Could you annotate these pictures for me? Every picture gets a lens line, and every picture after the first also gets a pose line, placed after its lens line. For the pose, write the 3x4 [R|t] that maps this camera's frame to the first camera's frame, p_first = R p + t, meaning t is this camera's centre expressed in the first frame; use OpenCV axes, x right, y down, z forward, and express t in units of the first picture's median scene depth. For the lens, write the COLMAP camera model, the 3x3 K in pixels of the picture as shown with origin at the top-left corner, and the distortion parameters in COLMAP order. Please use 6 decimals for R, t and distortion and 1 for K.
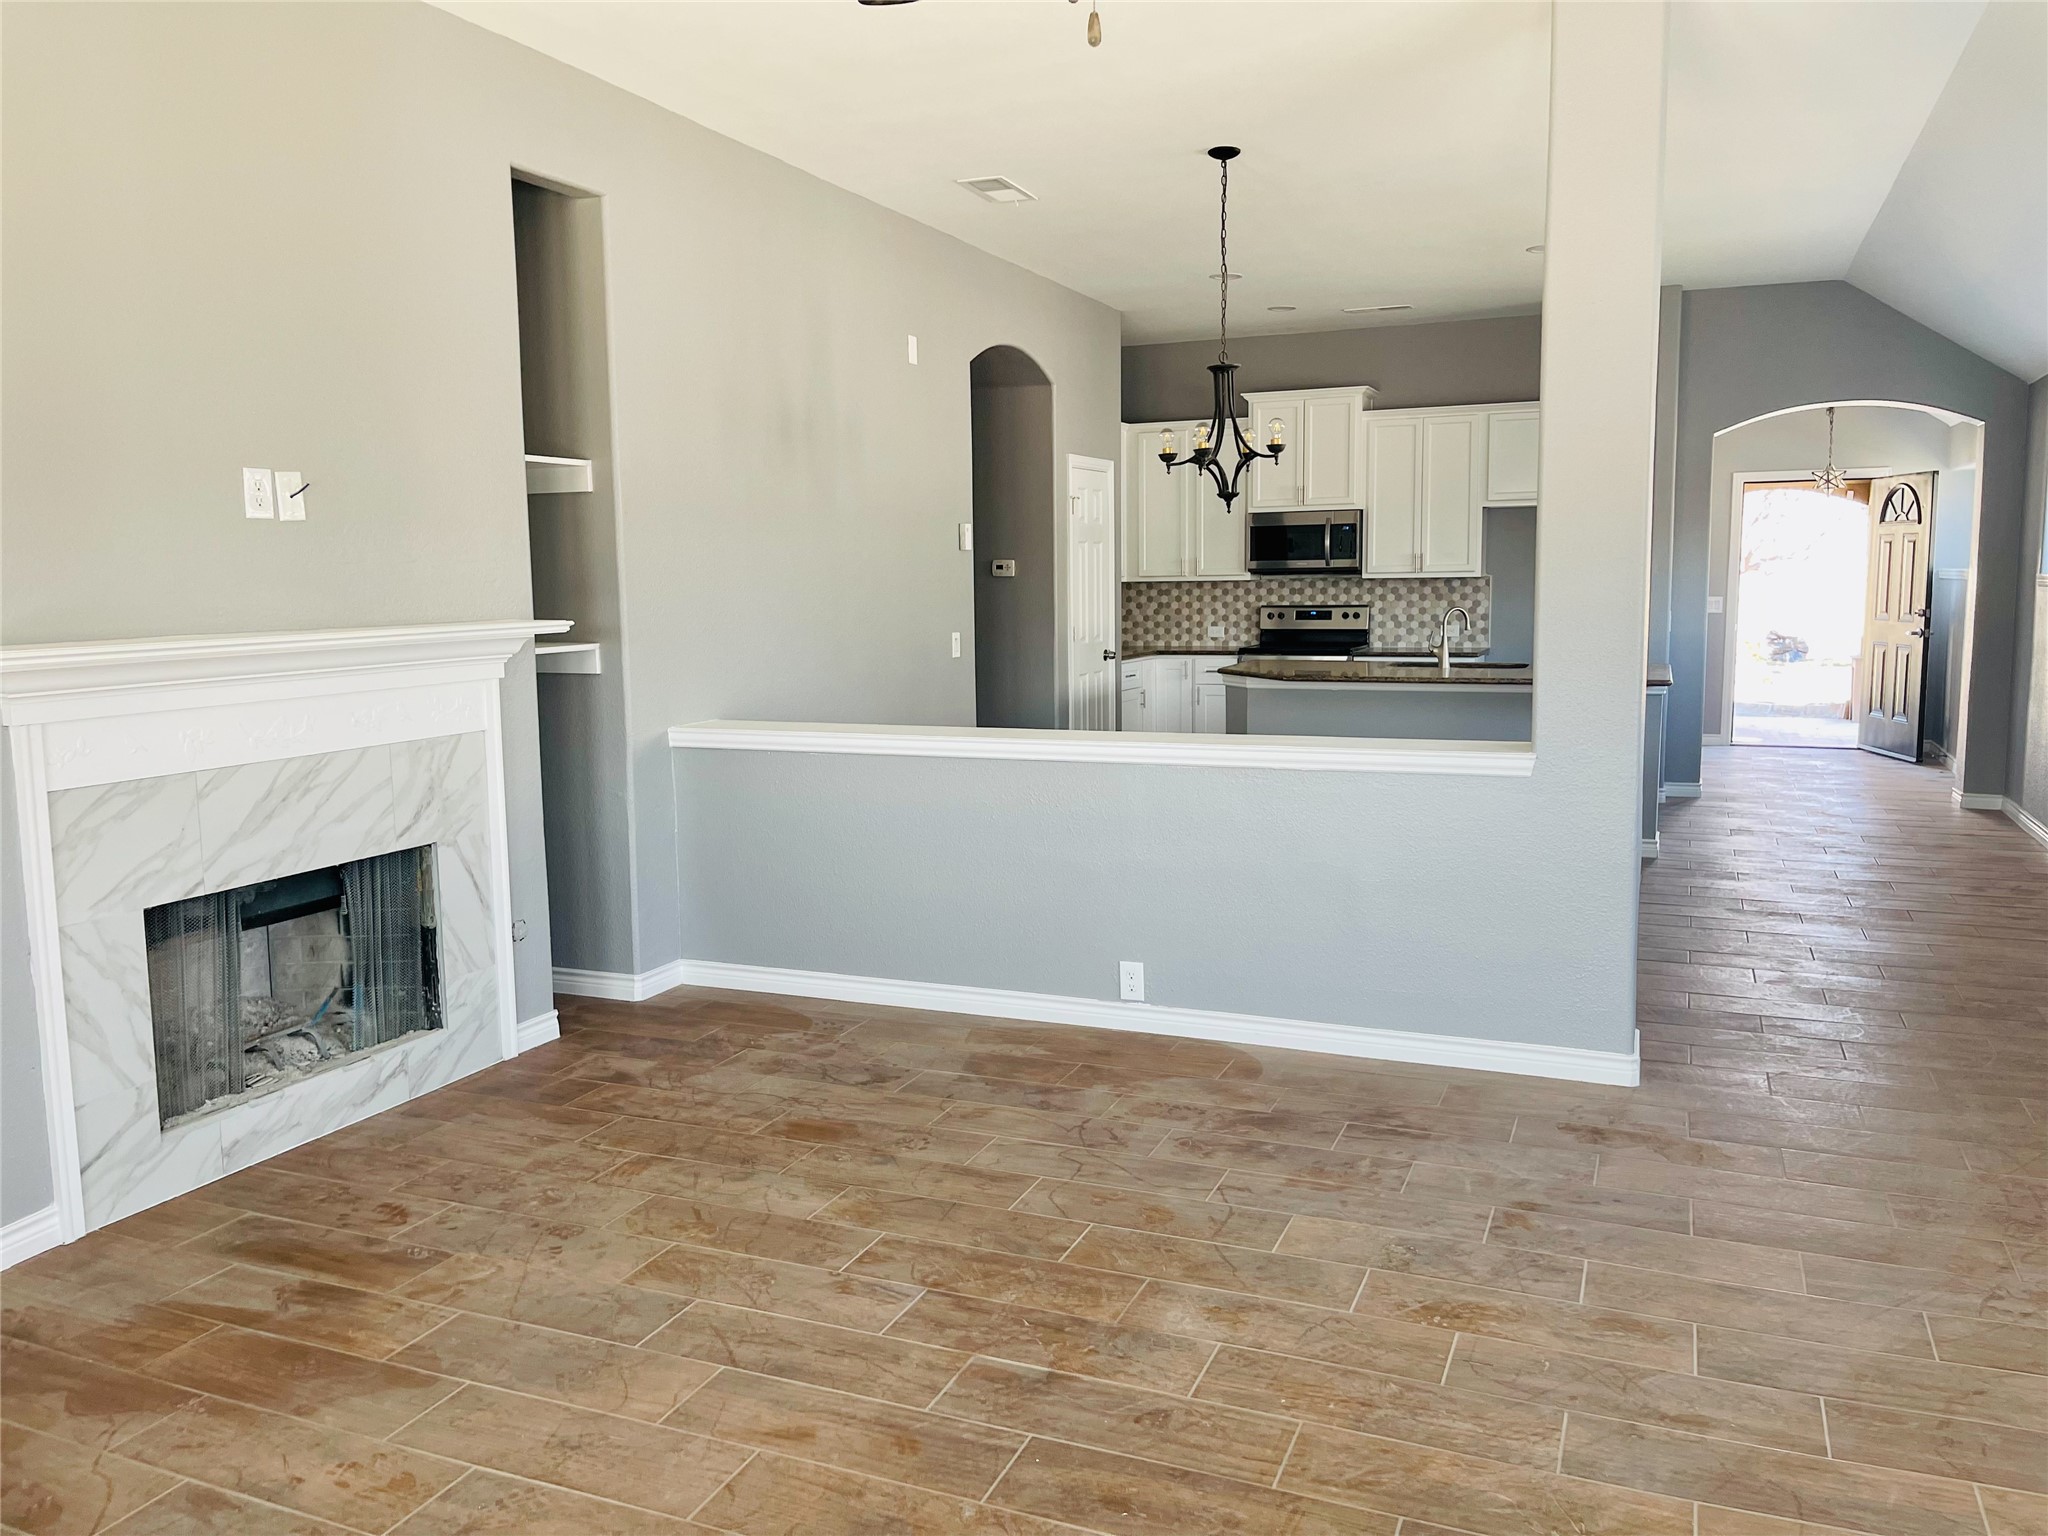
lens RADIAL K [[1546.2, 0, 1030.2], [0, 1546.2, 727.1], [0, 0, 1]] dist [0.060542, -0.077554]
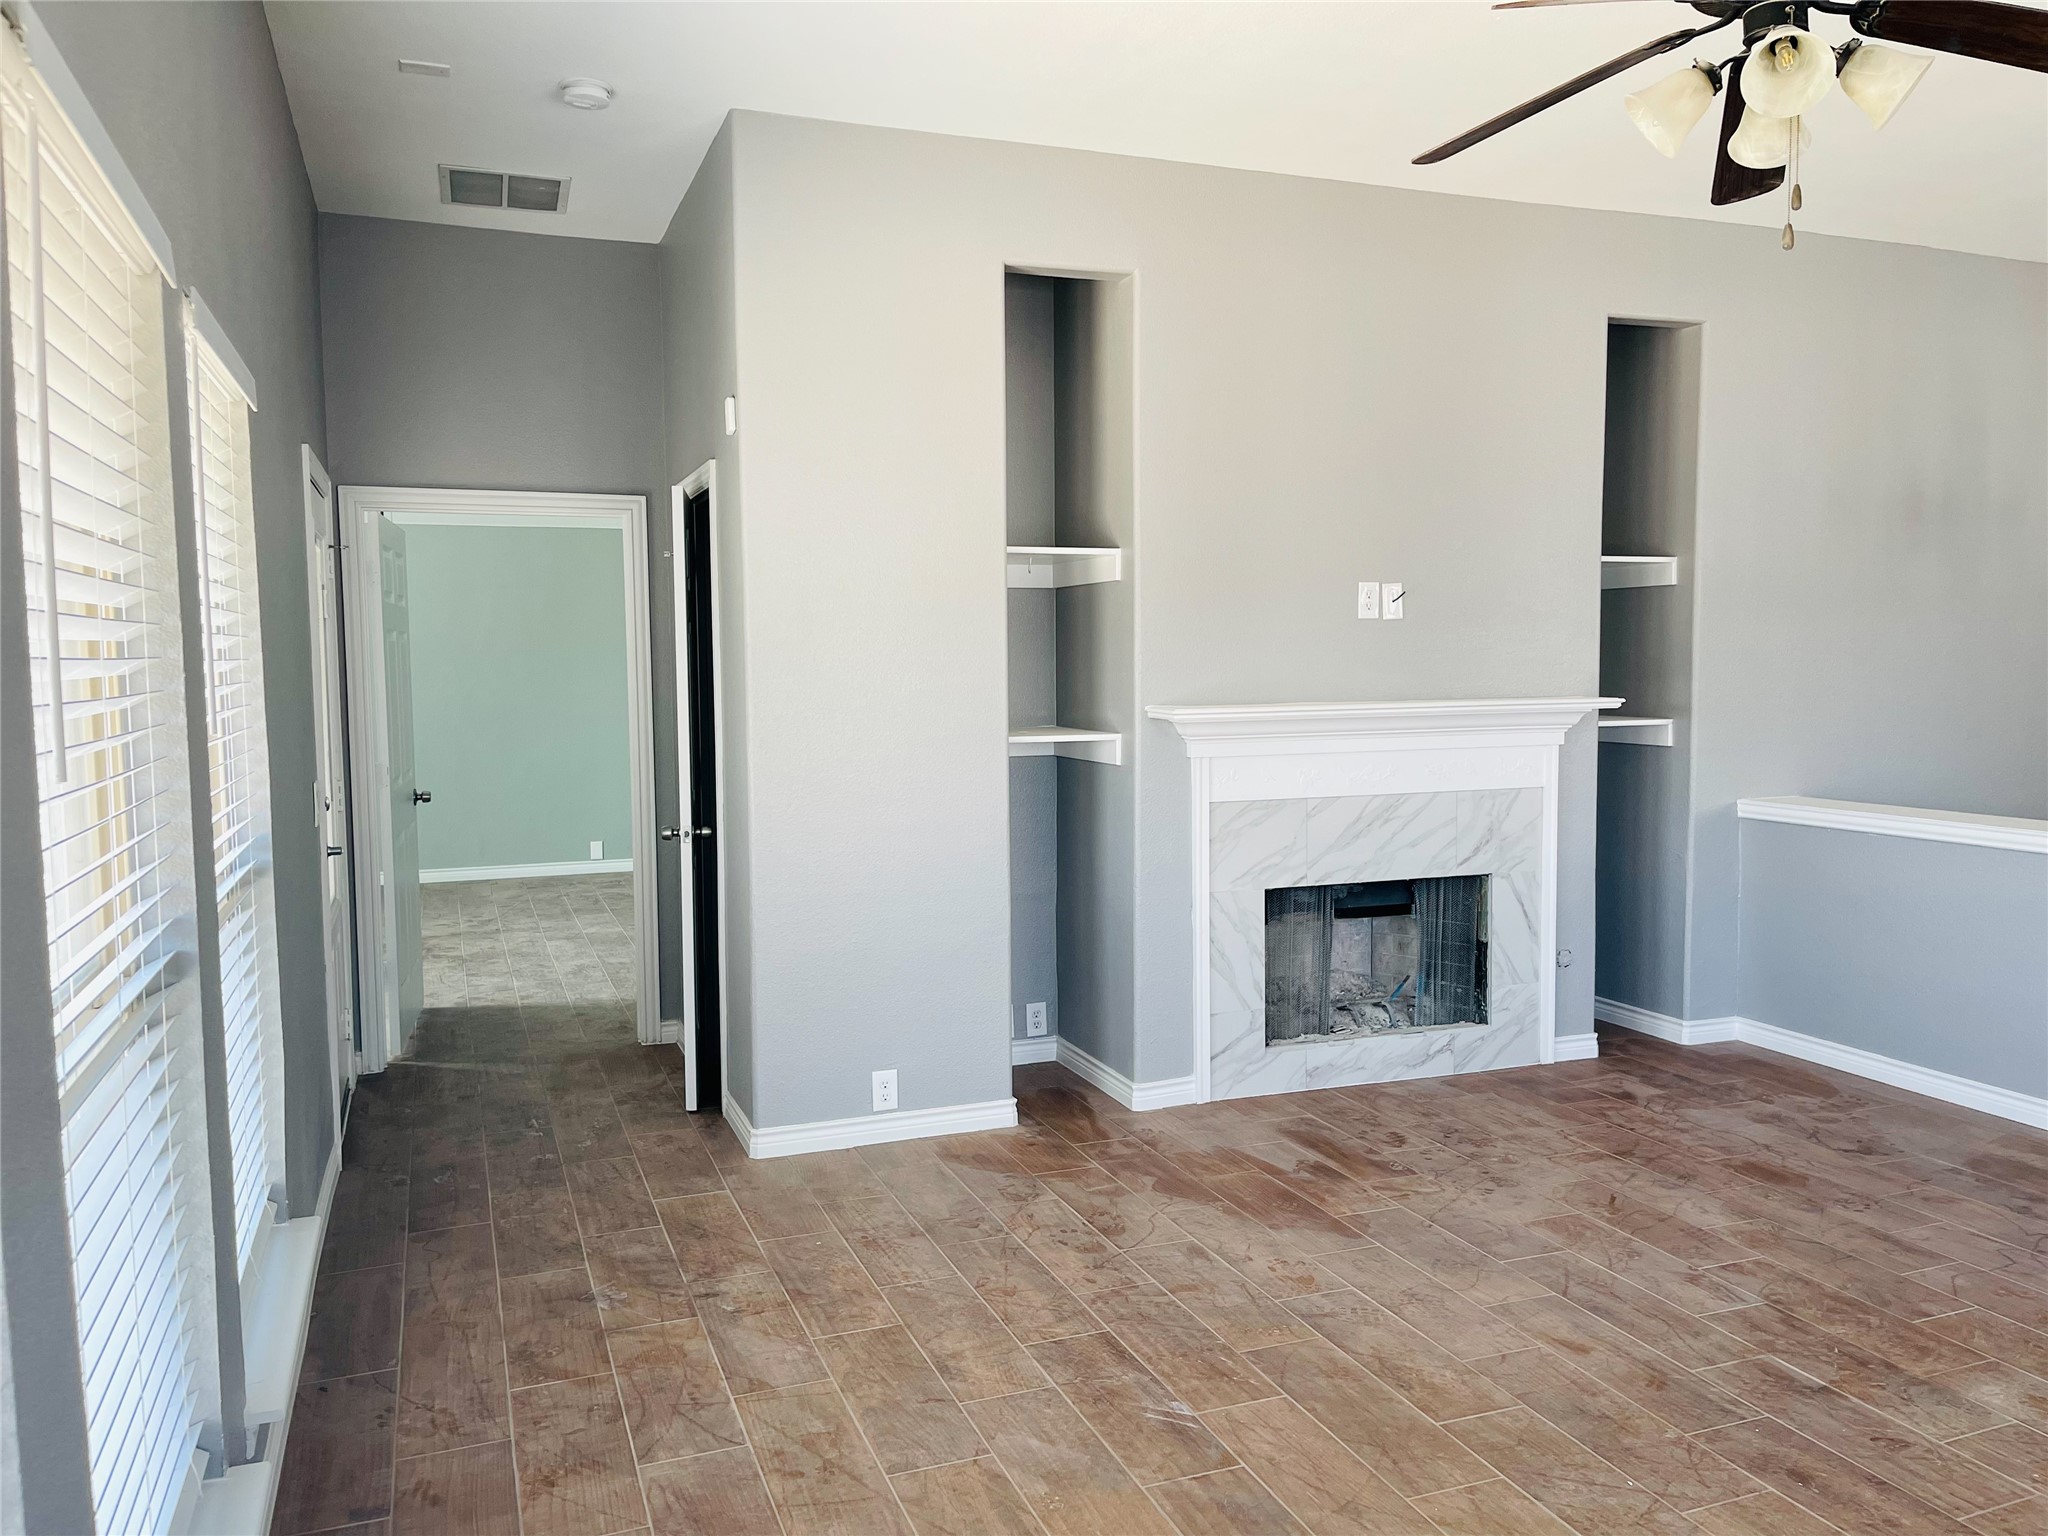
lens RADIAL K [[1546.2, 0, 1030.2], [0, 1546.2, 727.1], [0, 0, 1]] dist [0.060542, -0.077554]
pose [[0.688096, 0.038871, -0.724578, 0.285702], [-0.072635, 0.997238, -0.015480, 0.003852], [0.721975, 0.063282, 0.689019, -0.140838]]
